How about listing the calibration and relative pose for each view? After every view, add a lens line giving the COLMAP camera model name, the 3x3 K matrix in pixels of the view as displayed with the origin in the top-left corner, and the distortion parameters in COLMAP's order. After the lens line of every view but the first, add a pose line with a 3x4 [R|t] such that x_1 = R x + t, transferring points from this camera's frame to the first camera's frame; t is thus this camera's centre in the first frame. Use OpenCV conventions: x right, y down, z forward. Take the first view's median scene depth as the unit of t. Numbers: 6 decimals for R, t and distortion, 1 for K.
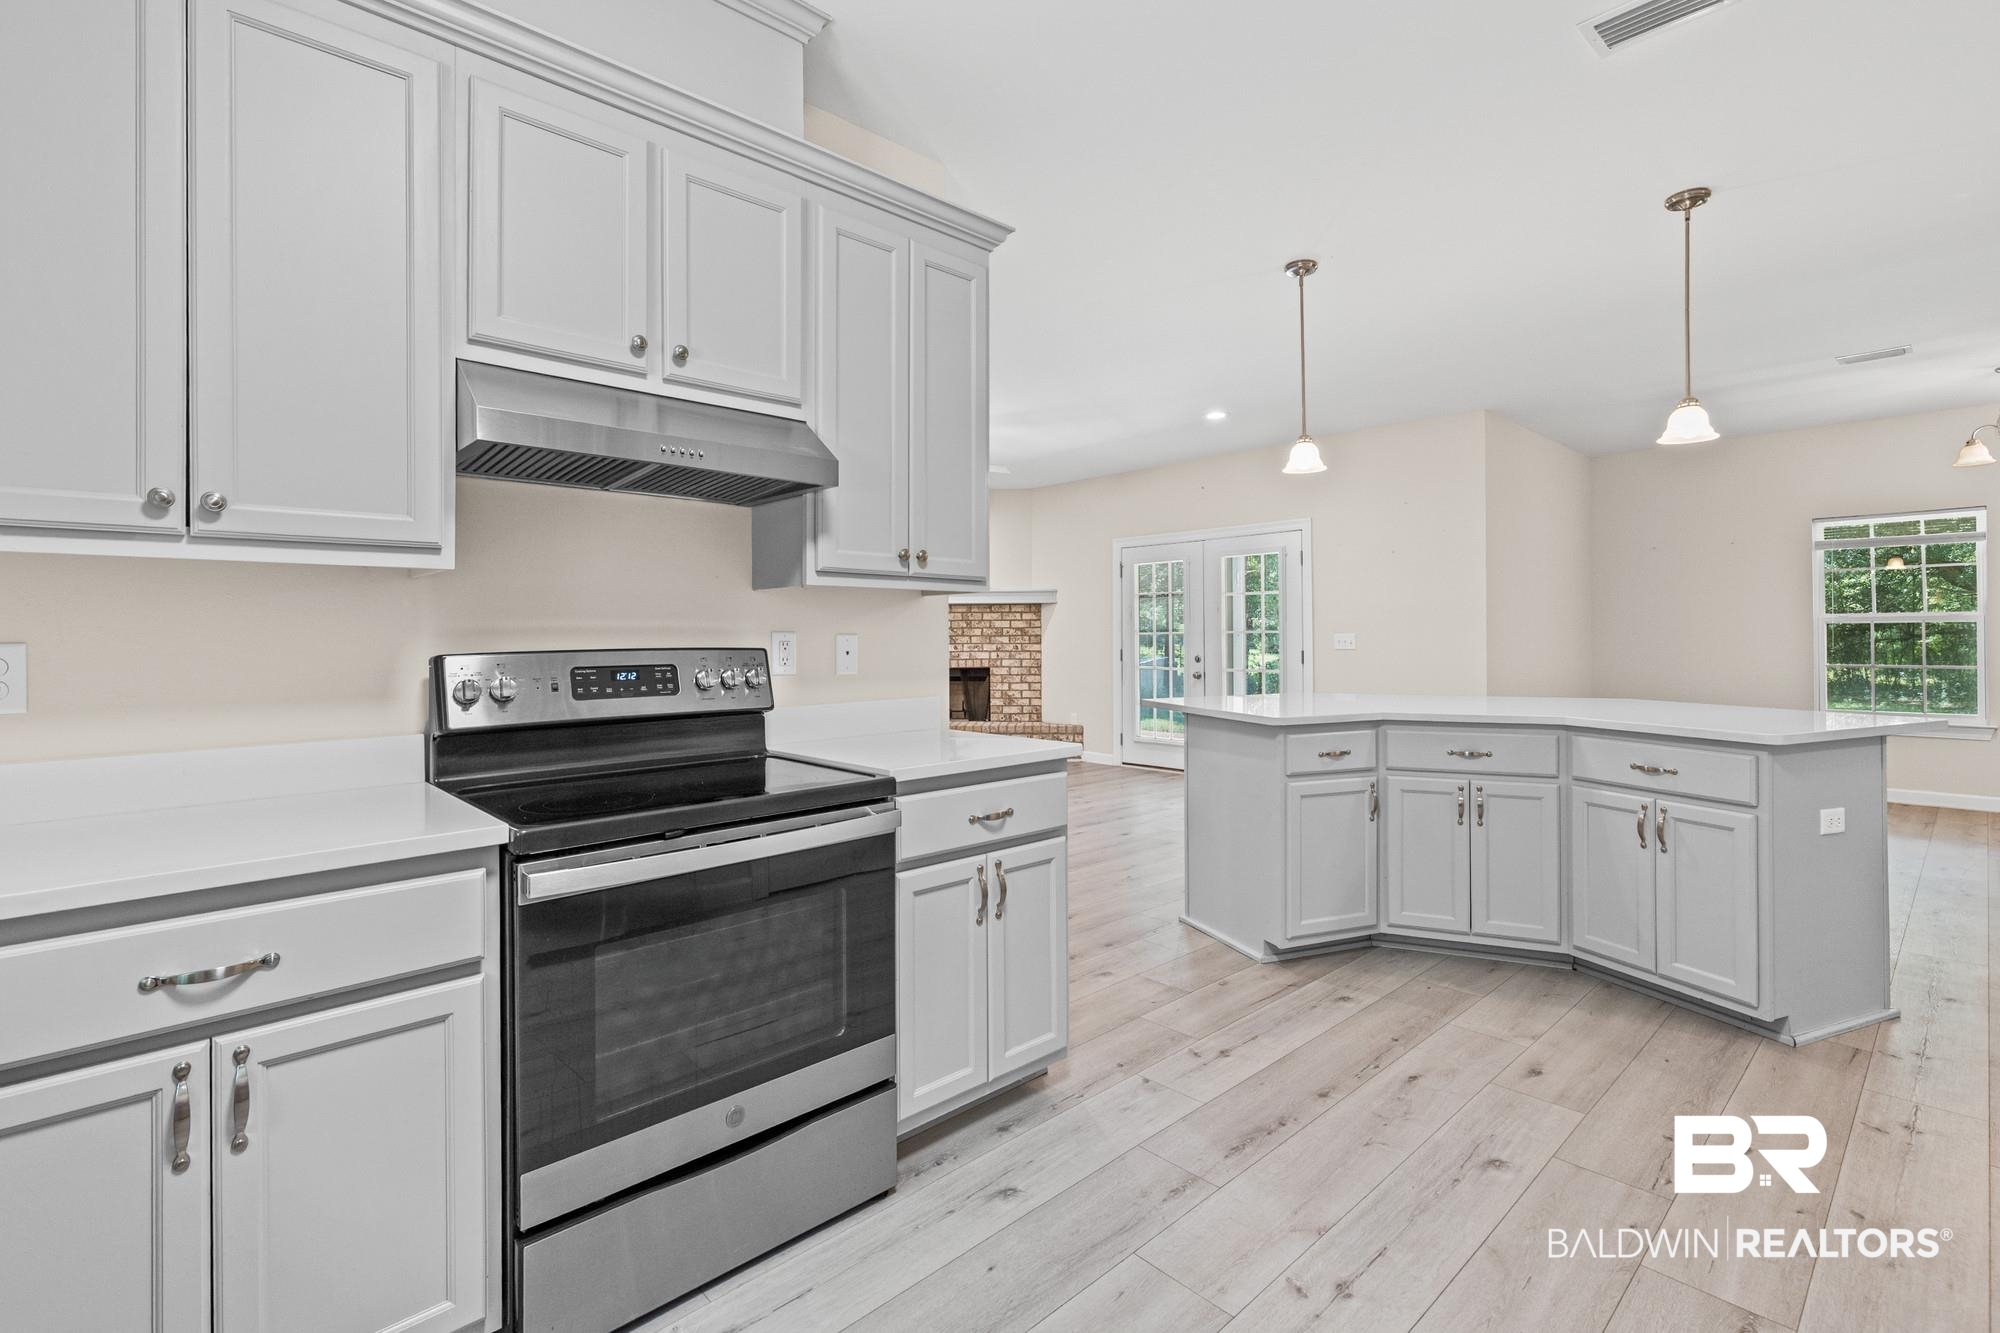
lens RADIAL K [[906.3, 0, 992.9], [0, 906.3, 645.6], [0, 0, 1]] dist [0.001654, -0.000053]
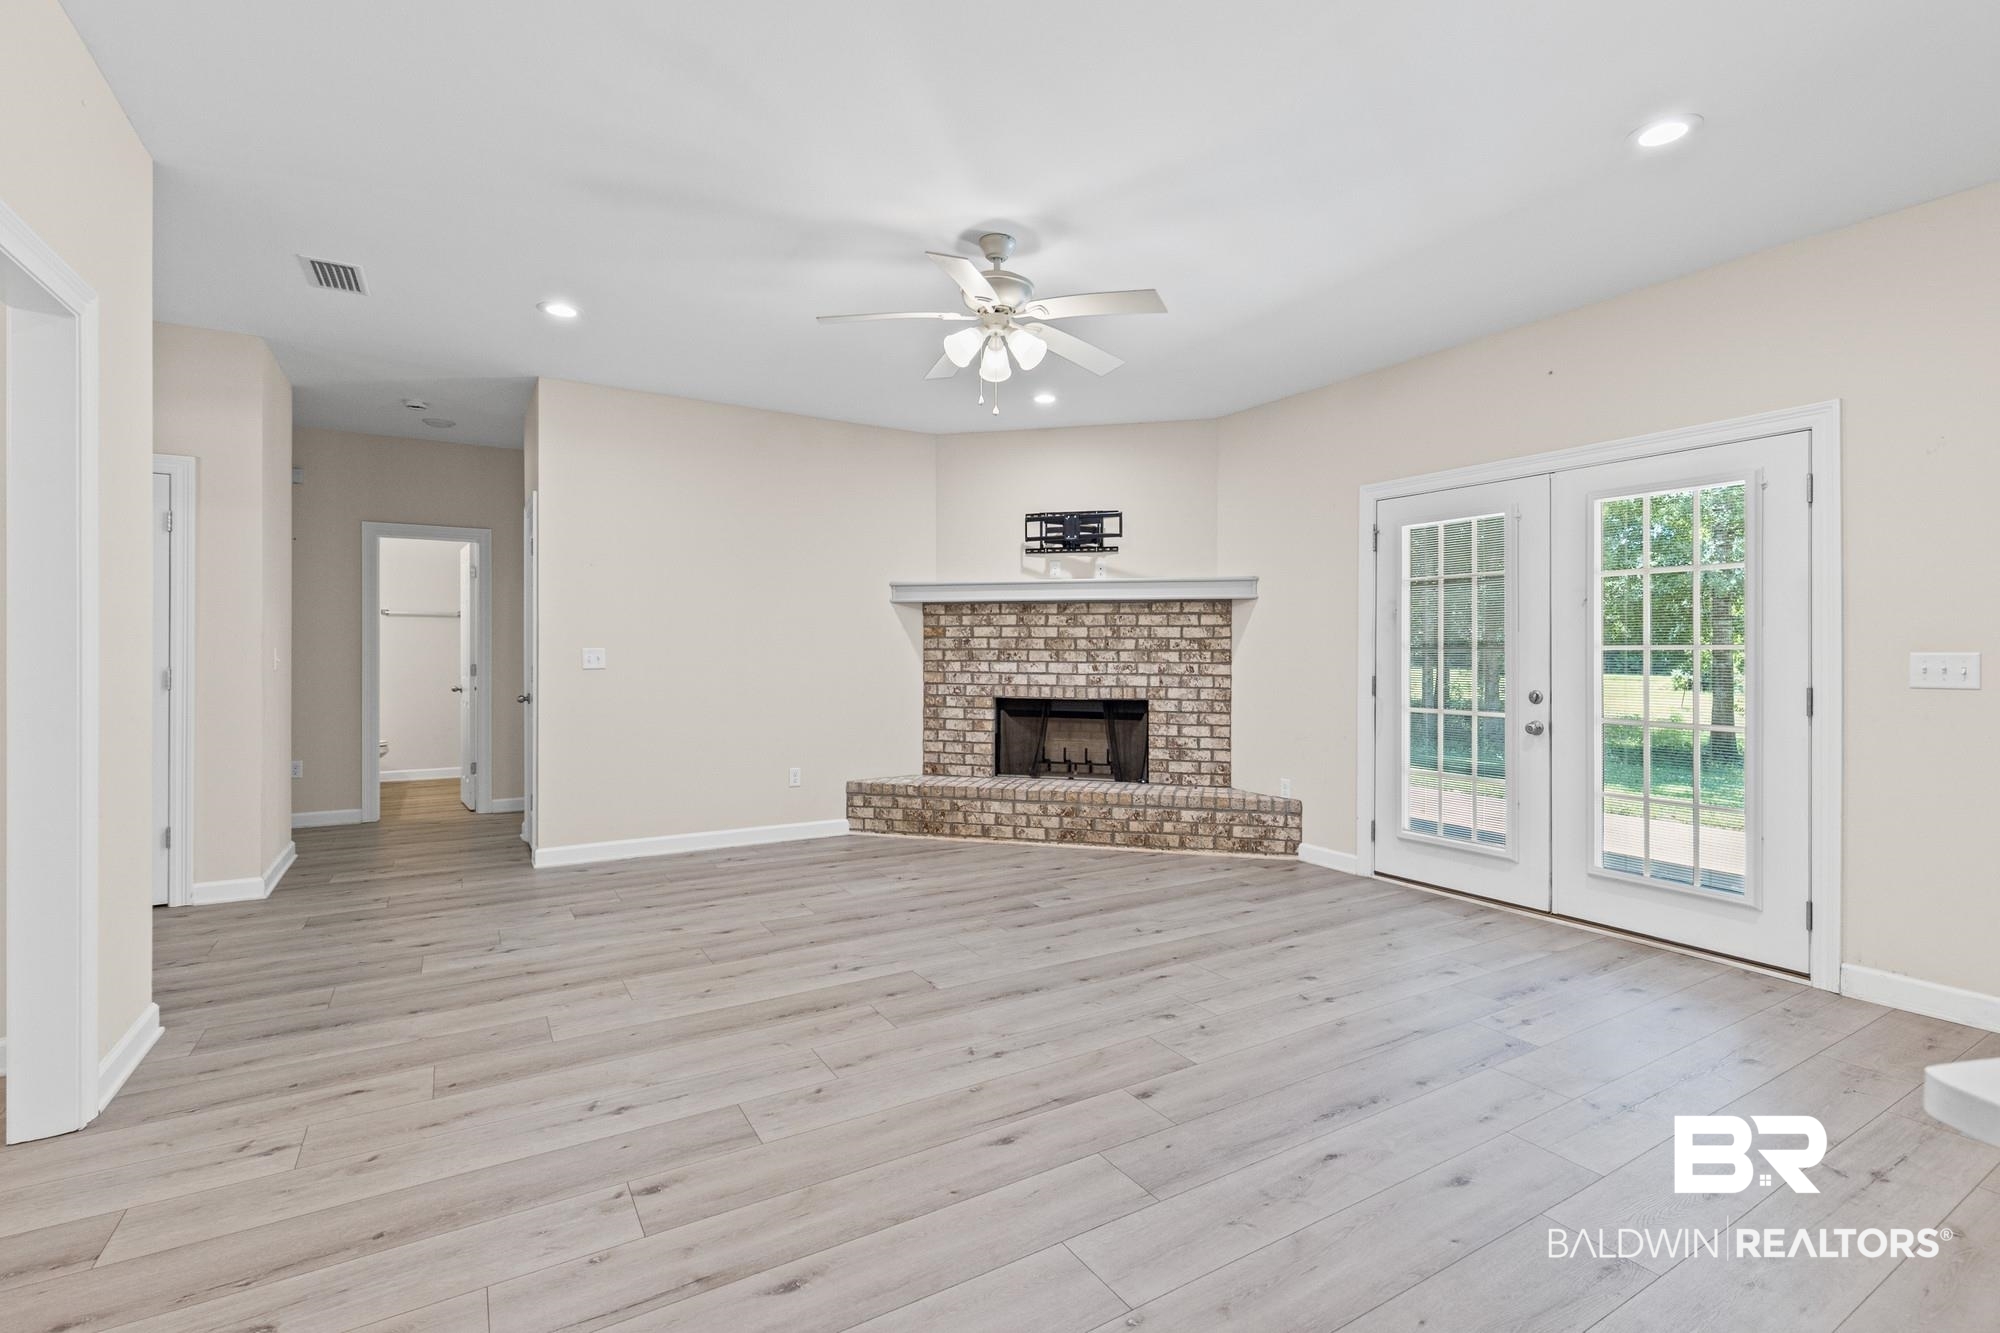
lens RADIAL K [[906.3, 0, 997.1], [0, 906.3, 652.1], [0, 0, 1]] dist [0.001654, -0.000053]
pose [[0.980867, 0.009816, -0.194431, 0.016102], [-0.011550, 0.999903, -0.007782, -0.003373], [0.194336, 0.009879, 0.980885, 0.352241]]
